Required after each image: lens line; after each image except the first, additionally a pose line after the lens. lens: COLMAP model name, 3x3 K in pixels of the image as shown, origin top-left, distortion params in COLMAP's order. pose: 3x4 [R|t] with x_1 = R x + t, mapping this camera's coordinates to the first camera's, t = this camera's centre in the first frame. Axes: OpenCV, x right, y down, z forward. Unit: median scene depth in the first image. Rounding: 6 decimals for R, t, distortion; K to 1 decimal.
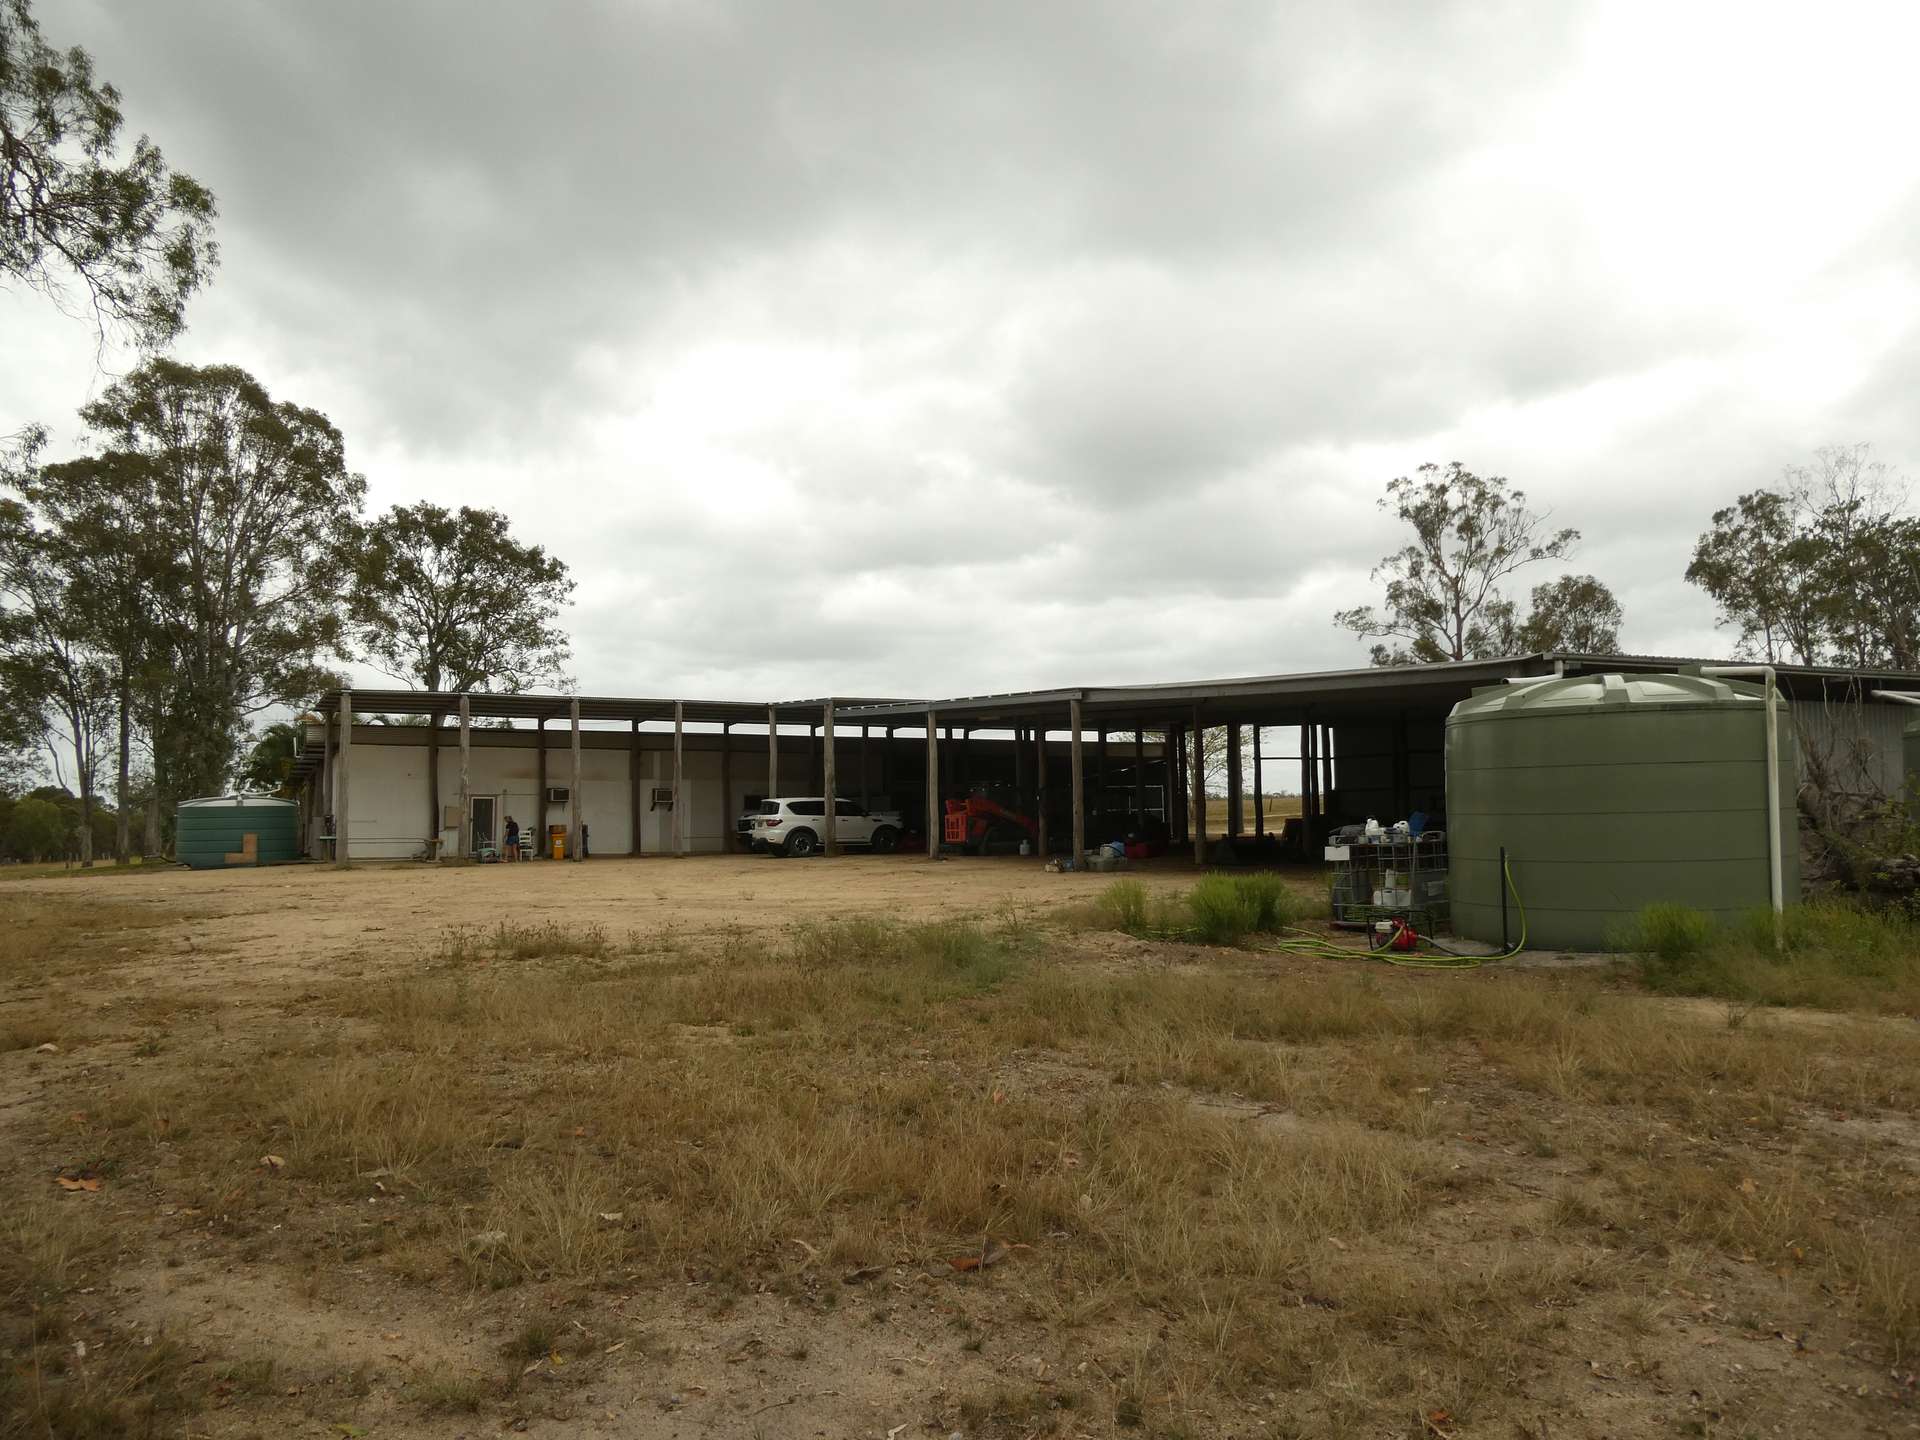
lens RADIAL K [[1320.5, 0, 960.0], [0, 1320.5, 720.0], [0, 0, 1]] dist [-0.023066, -0.001820]
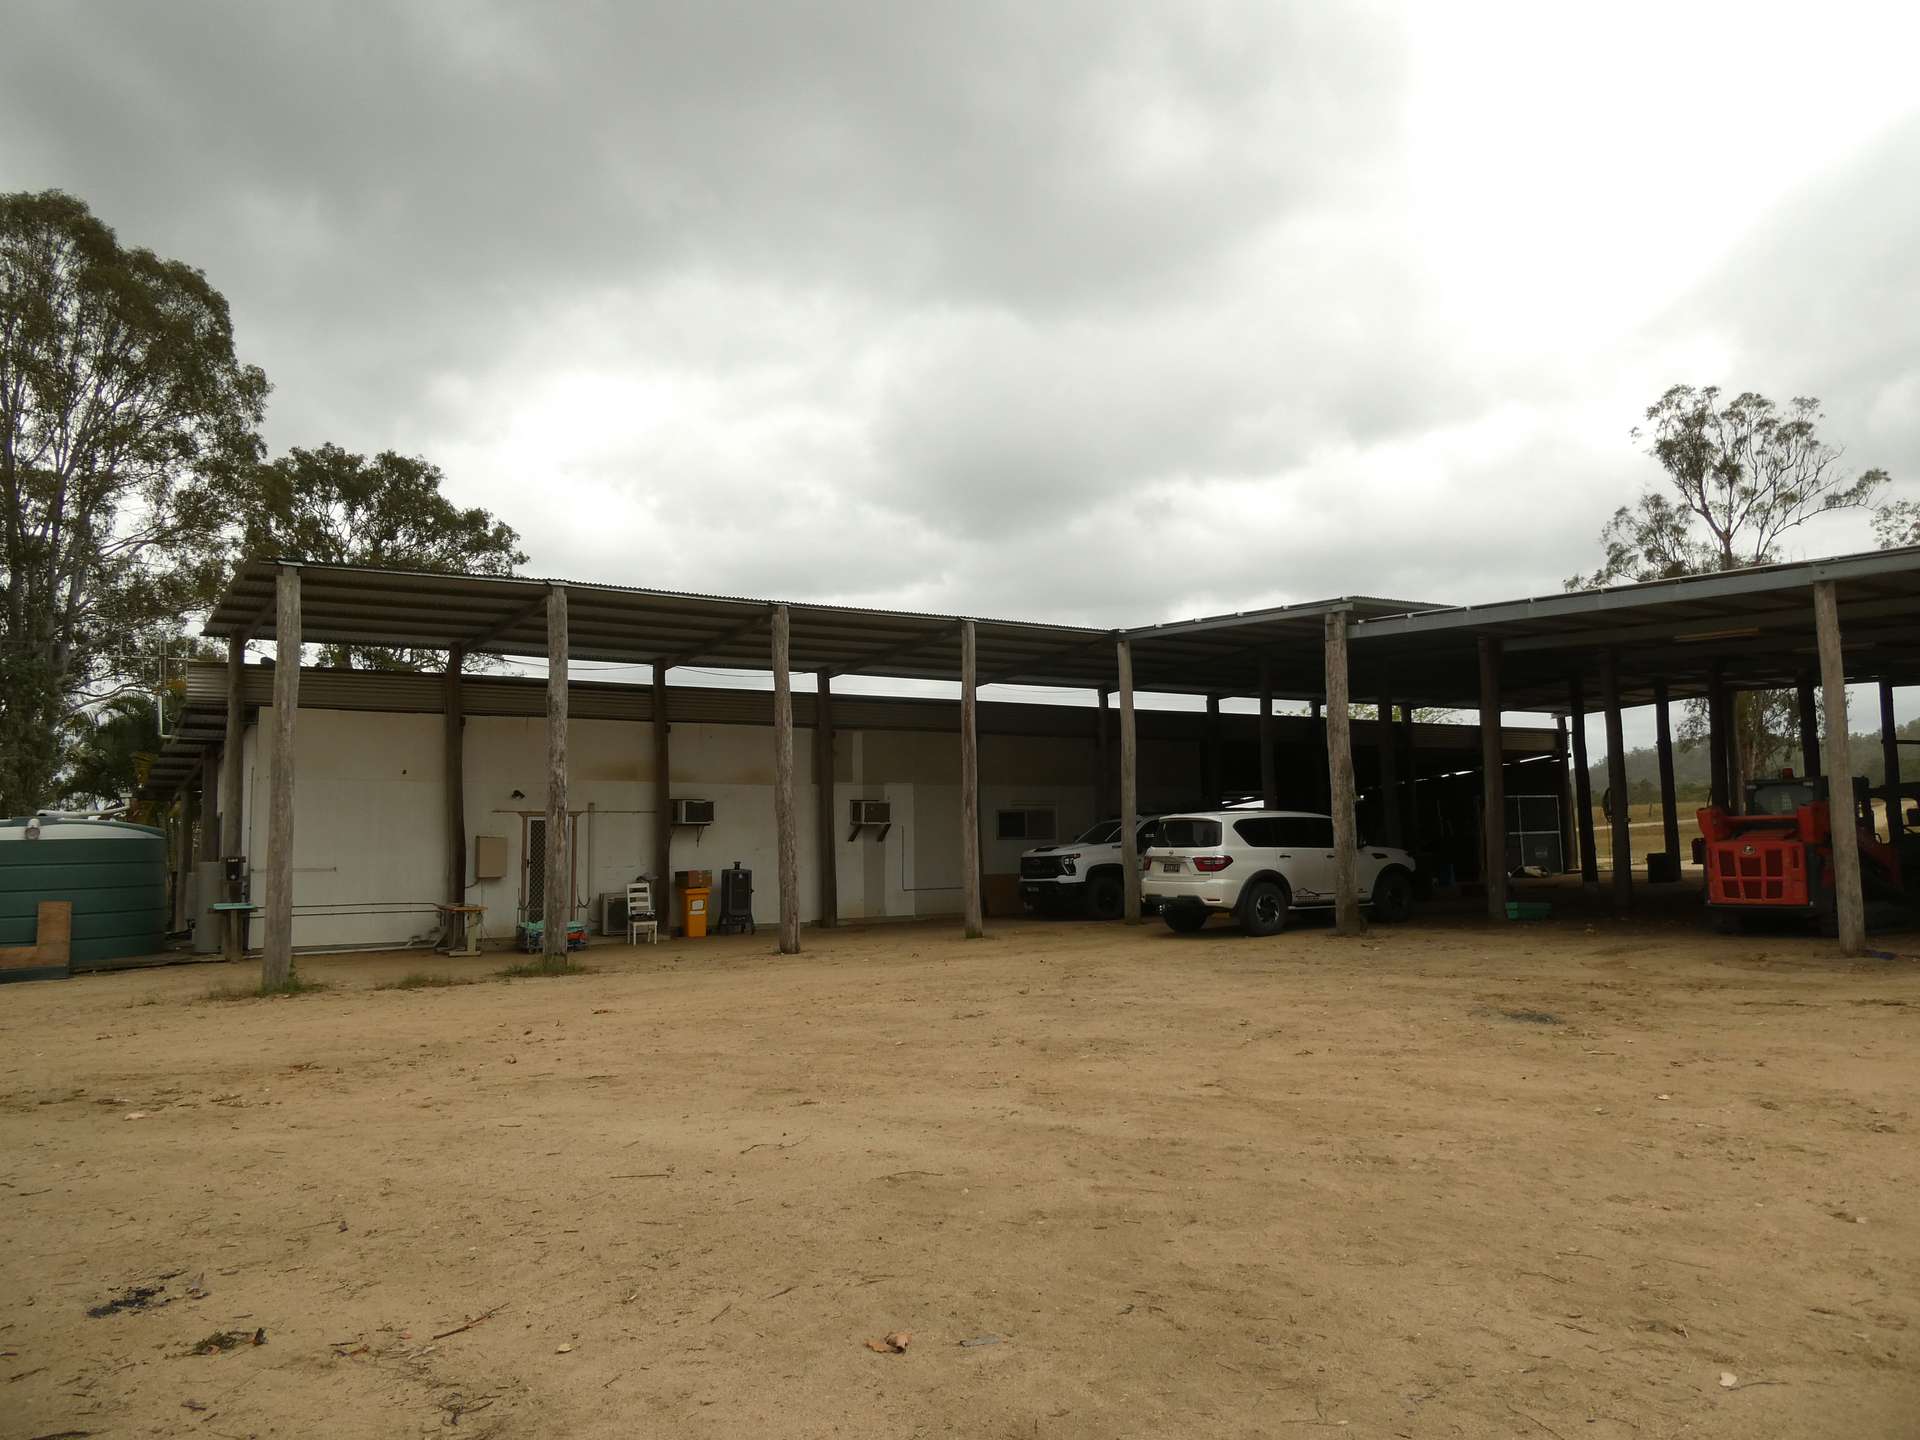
lens RADIAL K [[1320.5, 0, 960.0], [0, 1320.5, 720.0], [0, 0, 1]] dist [-0.023066, -0.001820]
pose [[0.996589, -0.001998, 0.082502, -0.232408], [0.003733, 0.999775, -0.020882, 0.030559], [-0.082442, 0.021118, 0.996372, 0.455635]]
